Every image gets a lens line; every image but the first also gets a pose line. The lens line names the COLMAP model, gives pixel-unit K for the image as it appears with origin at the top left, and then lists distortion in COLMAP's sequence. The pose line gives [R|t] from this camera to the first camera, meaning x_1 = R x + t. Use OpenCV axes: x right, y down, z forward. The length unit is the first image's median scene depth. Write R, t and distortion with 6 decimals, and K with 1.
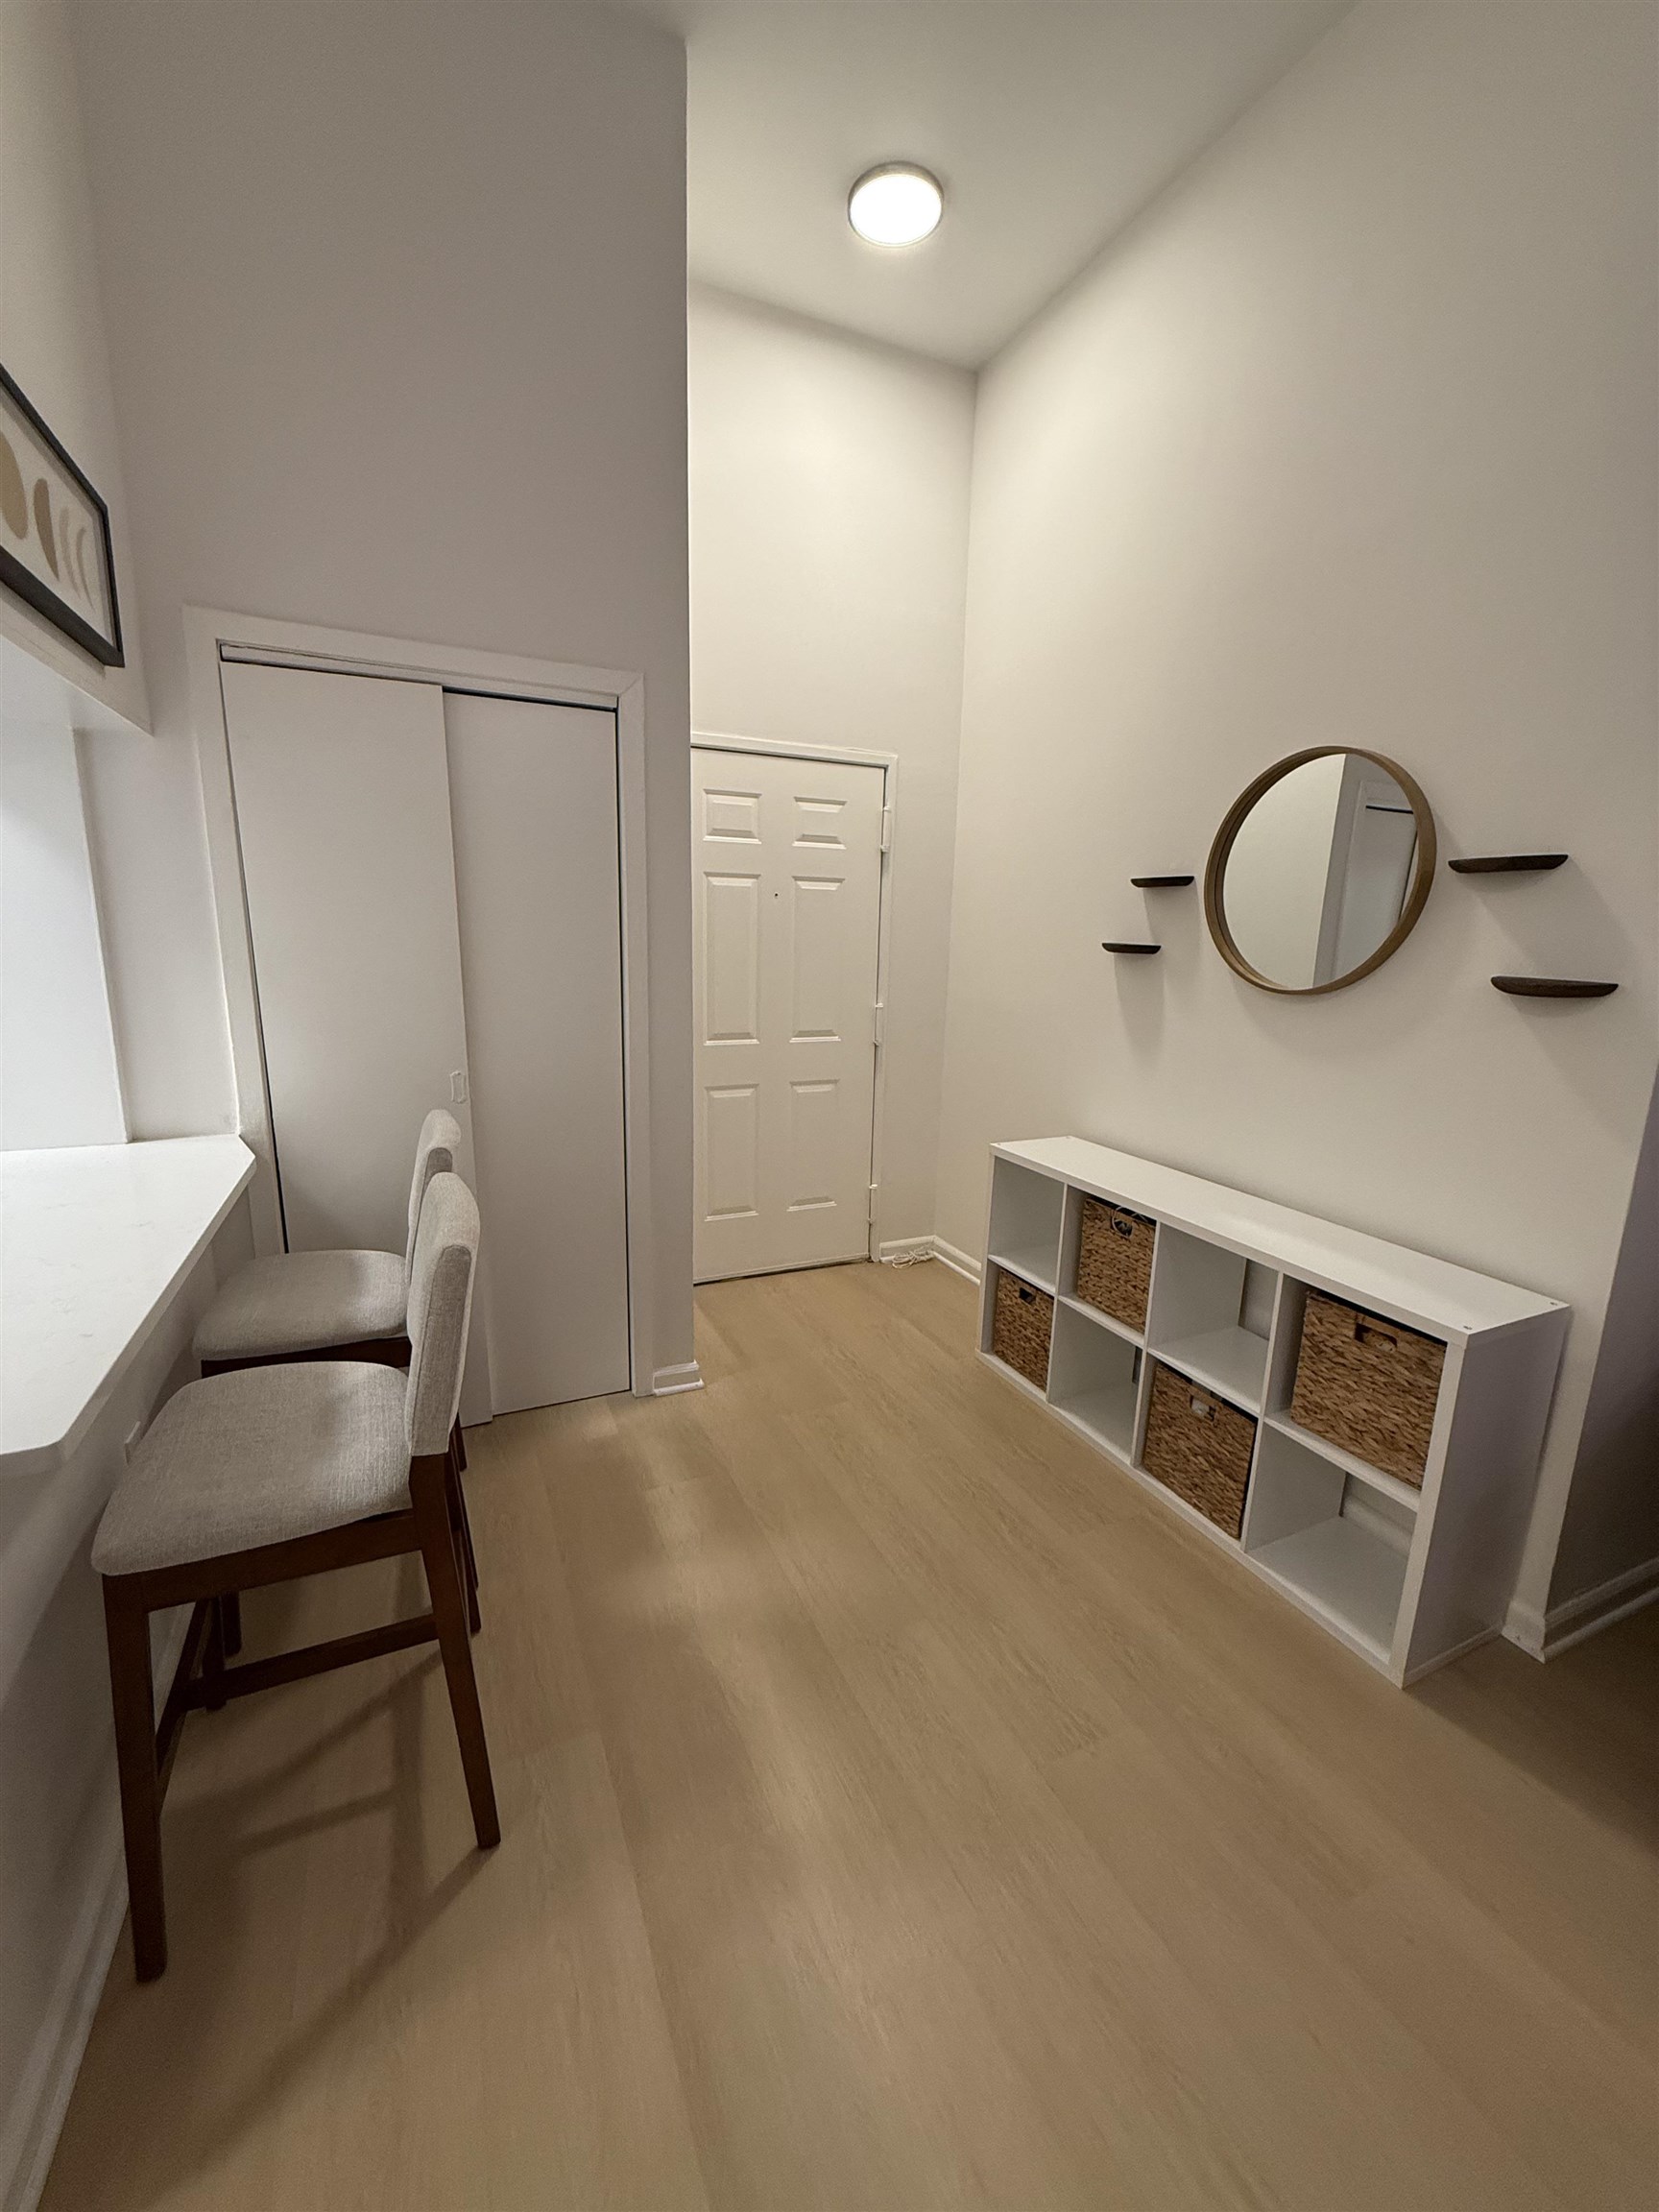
lens RADIAL K [[882.4, 0, 828.2], [0, 882.4, 1097.8], [0, 0, 1]] dist [-0.001045, -0.000364]
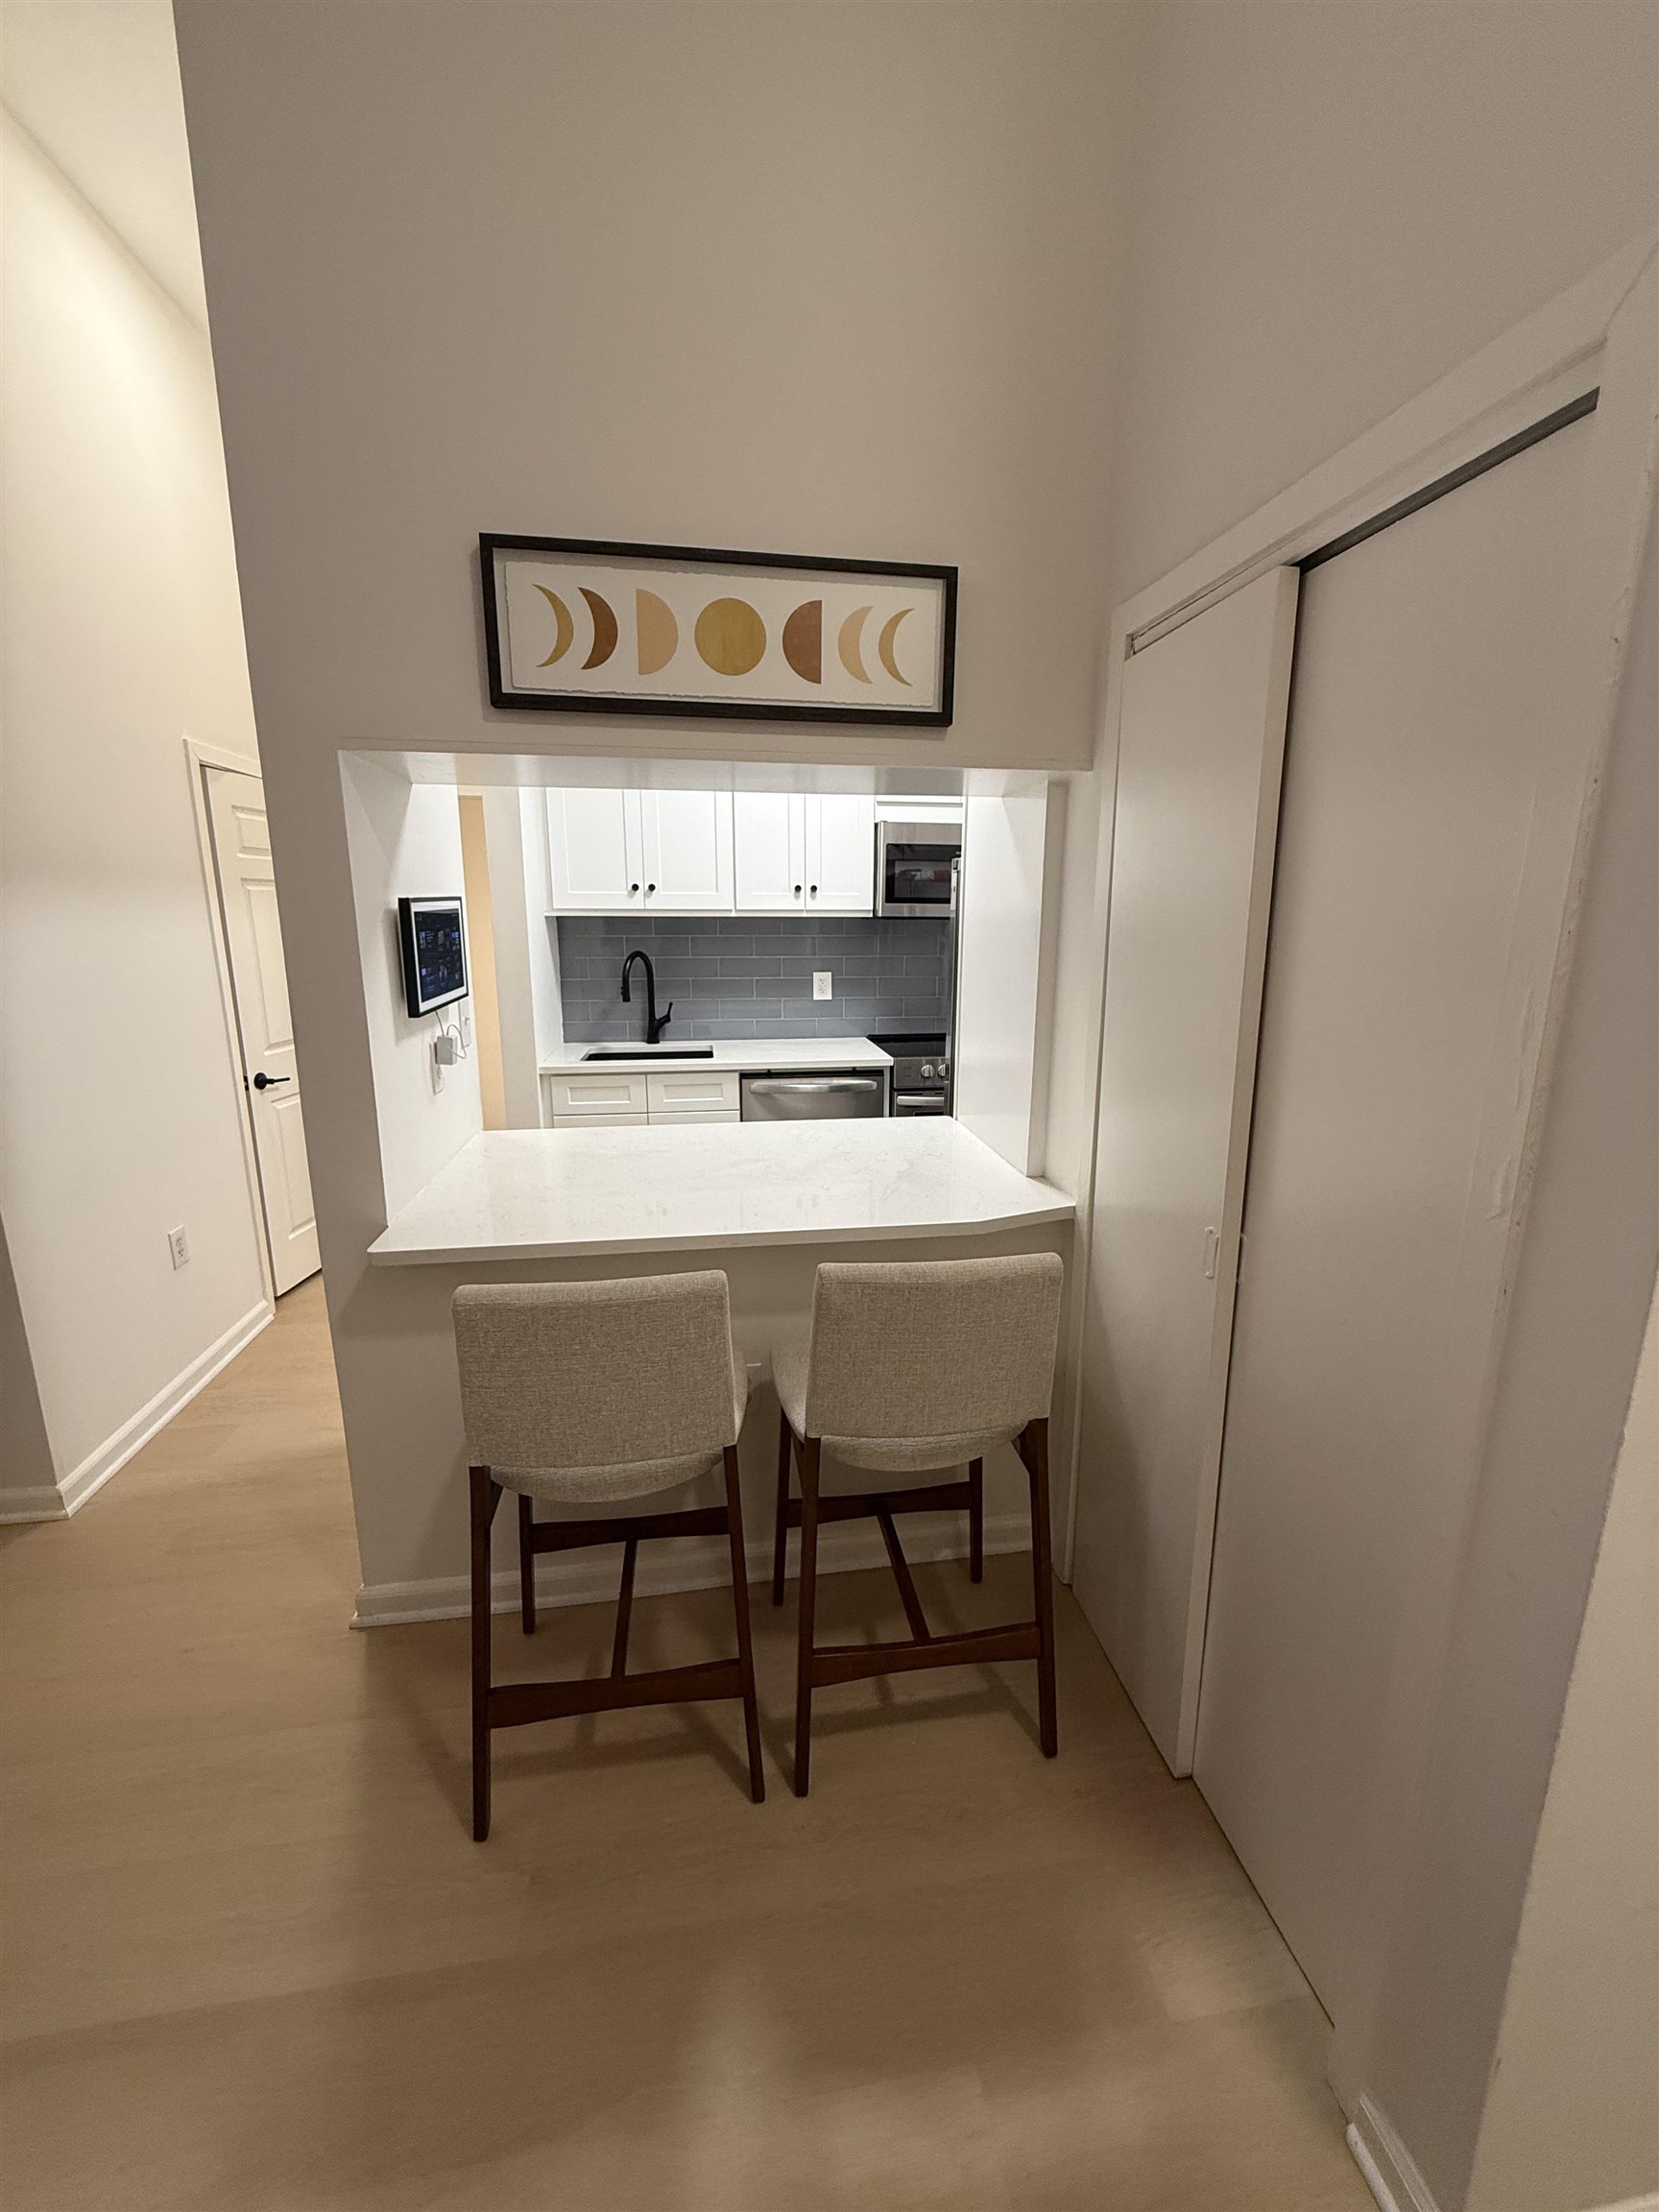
lens RADIAL K [[882.4, 0, 828.2], [0, 882.4, 1097.8], [0, 0, 1]] dist [-0.001045, -0.000364]
pose [[-0.274529, 0.173821, -0.945738, 0.212328], [-0.193693, 0.953370, 0.231449, -0.210417], [0.941869, 0.246722, -0.228060, 0.897545]]
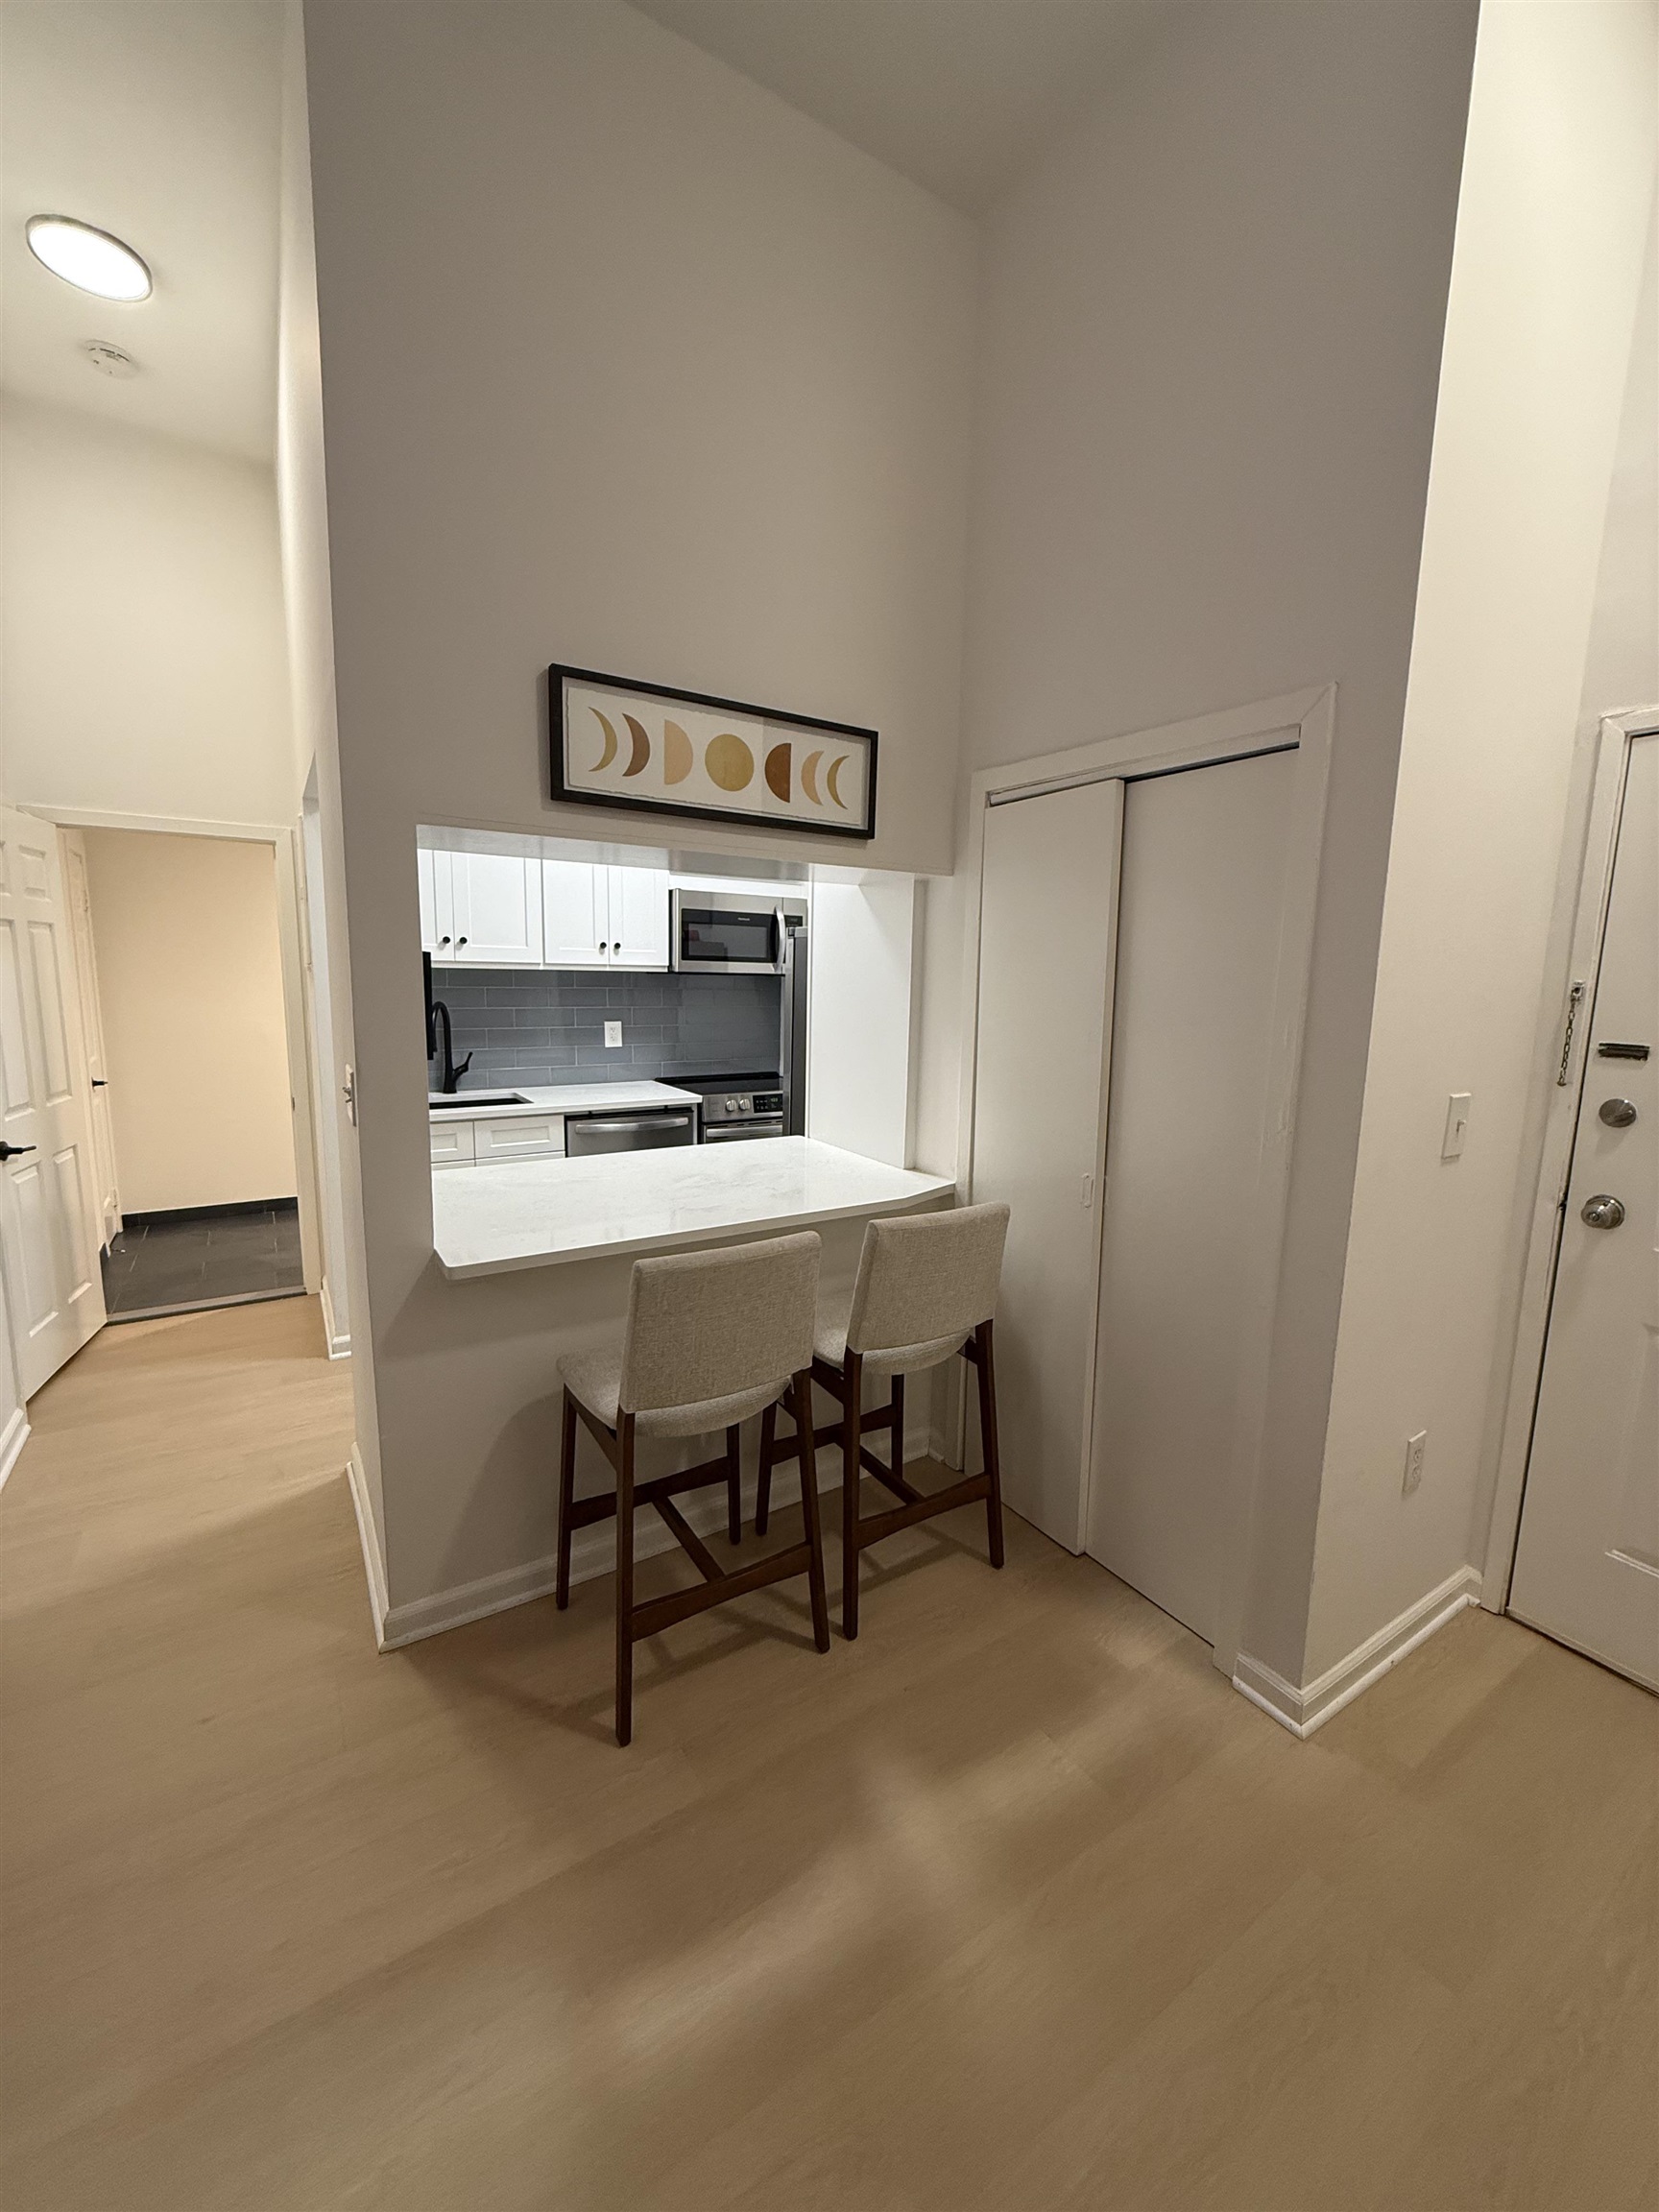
lens RADIAL K [[879.8, 0, 831.0], [0, 879.8, 1097.7], [0, 0, 1]] dist [-0.000208, 0.000168]
pose [[0.142134, 0.120652, -0.982467, 0.477808], [-0.206770, 0.974266, 0.089732, -0.143221], [0.968010, 0.190391, 0.163423, 0.580060]]
